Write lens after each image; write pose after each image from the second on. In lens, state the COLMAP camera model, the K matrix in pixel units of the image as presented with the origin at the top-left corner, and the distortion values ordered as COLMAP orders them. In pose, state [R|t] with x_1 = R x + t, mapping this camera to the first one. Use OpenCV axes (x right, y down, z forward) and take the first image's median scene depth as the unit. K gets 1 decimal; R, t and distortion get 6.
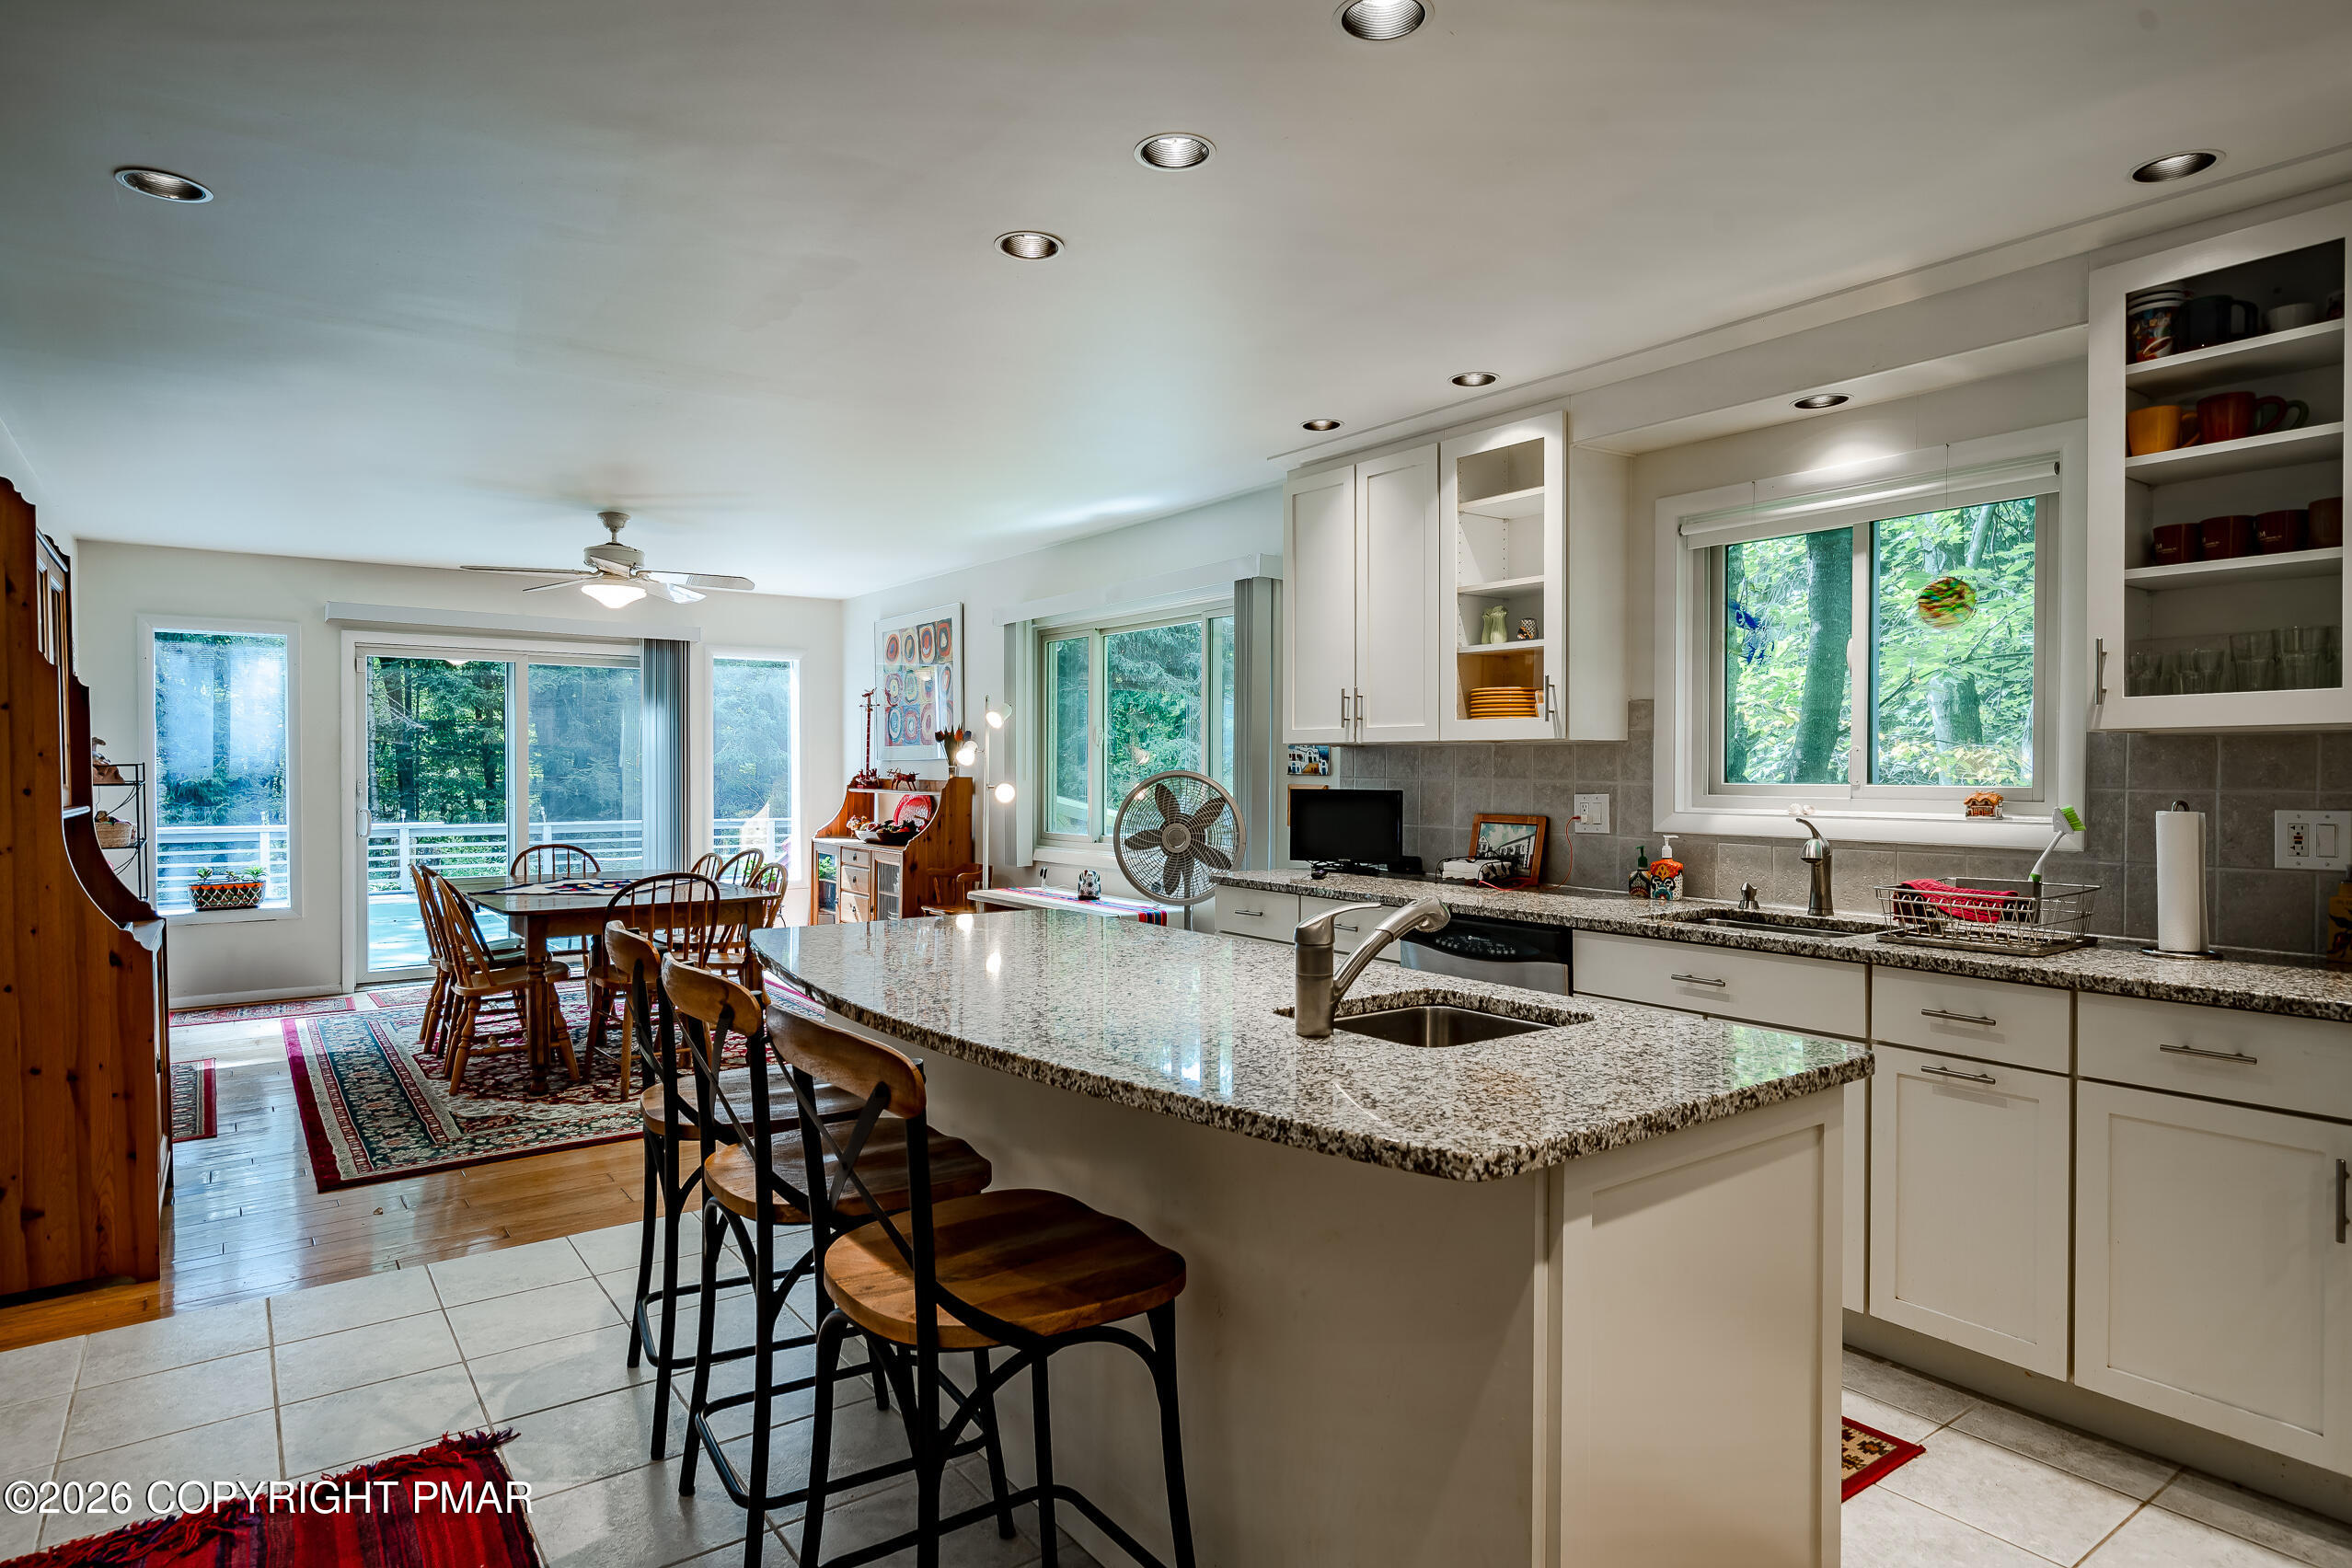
lens RADIAL K [[1300.9, 0, 1160.2], [0, 1300.9, 780.6], [0, 0, 1]] dist [0.003787, 0.003570]
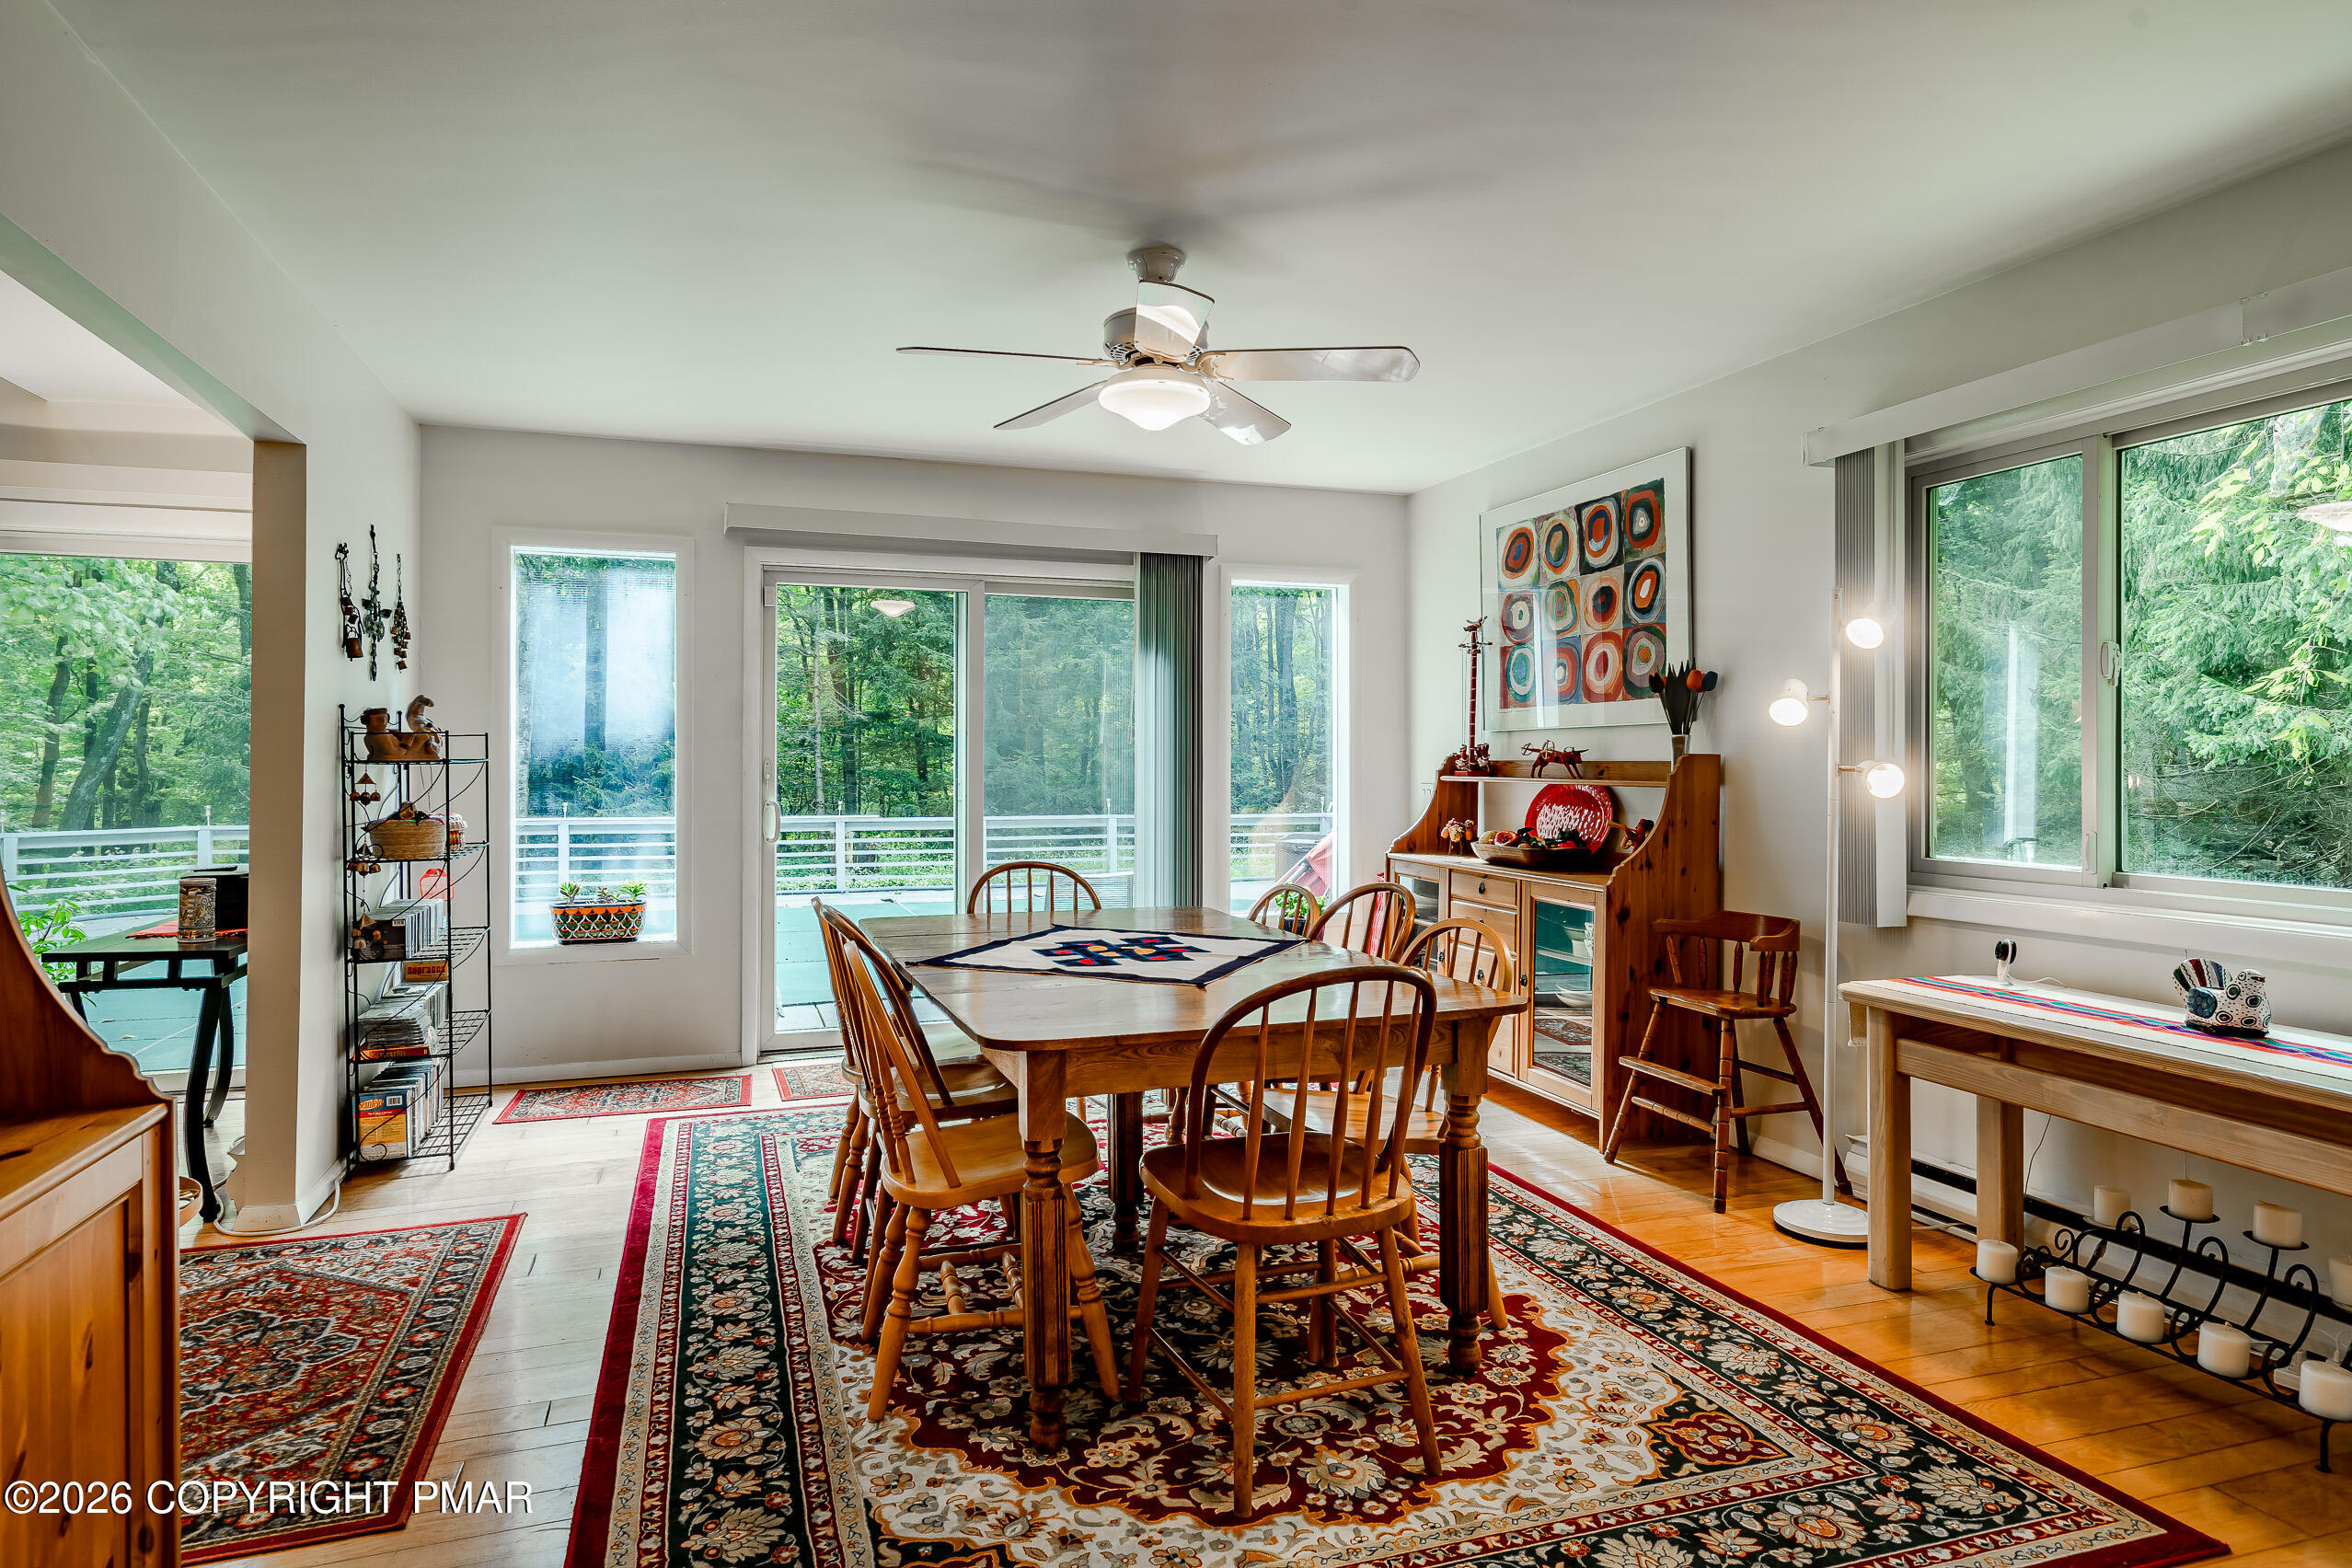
lens RADIAL K [[1300.9, 0, 1176.5], [0, 1300.9, 771.6], [0, 0, 1]] dist [0.003787, 0.003570]
pose [[0.960752, 0.002329, -0.277400, -0.204985], [-0.003364, 0.999989, -0.003257, 0.007031], [0.277390, 0.004062, 0.960749, 0.383890]]
